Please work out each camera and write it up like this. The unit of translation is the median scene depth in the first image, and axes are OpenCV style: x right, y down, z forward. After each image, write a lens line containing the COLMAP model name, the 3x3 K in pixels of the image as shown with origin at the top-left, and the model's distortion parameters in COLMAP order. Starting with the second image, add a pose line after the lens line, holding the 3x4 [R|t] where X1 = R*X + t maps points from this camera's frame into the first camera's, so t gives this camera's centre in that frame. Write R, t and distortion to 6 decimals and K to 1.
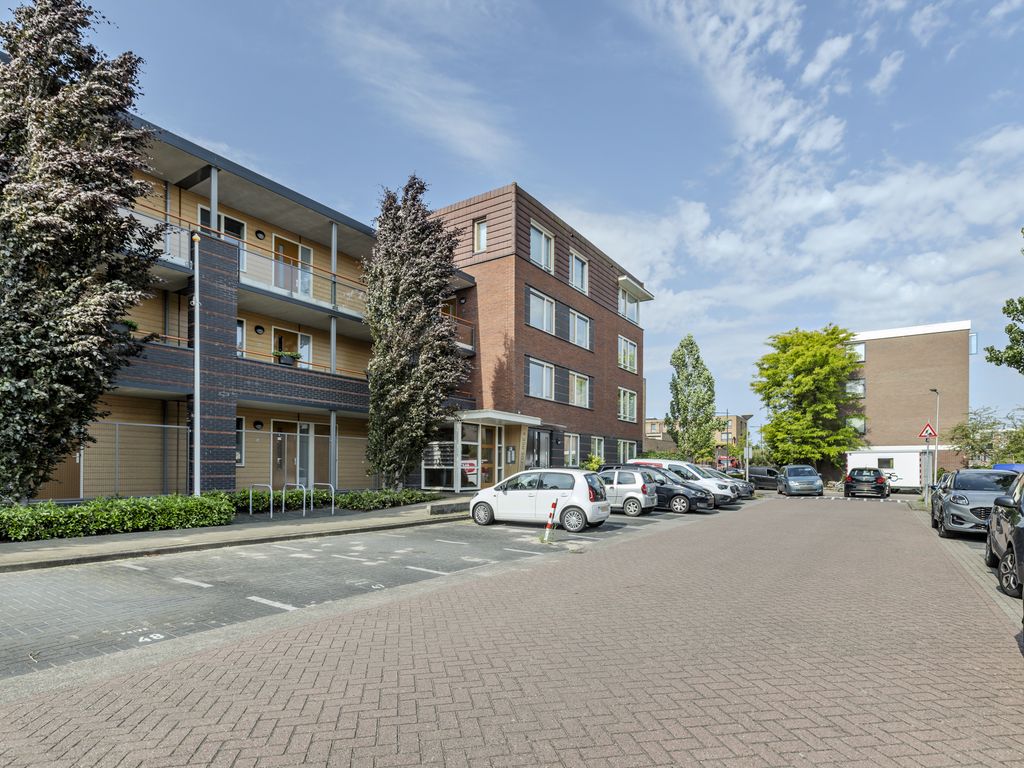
lens RADIAL K [[531.7, 0, 512.0], [0, 531.7, 384.0], [0, 0, 1]] dist [0.001823, 0.000676]
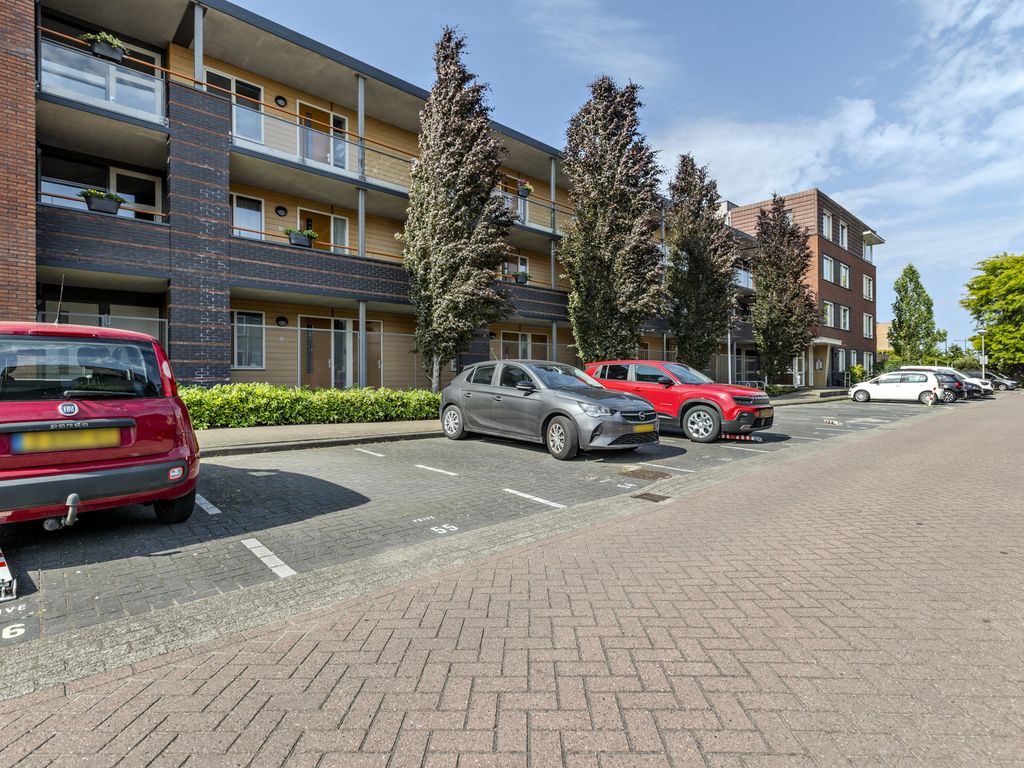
lens RADIAL K [[497.6, 0, 509.4], [0, 497.6, 349.8], [0, 0, 1]] dist [0.064585, -0.030319]
pose [[0.975472, -0.012649, -0.219759, -0.089097], [0.037786, 0.993151, 0.110562, -0.017932], [0.216855, -0.116154, 0.969269, -0.107696]]
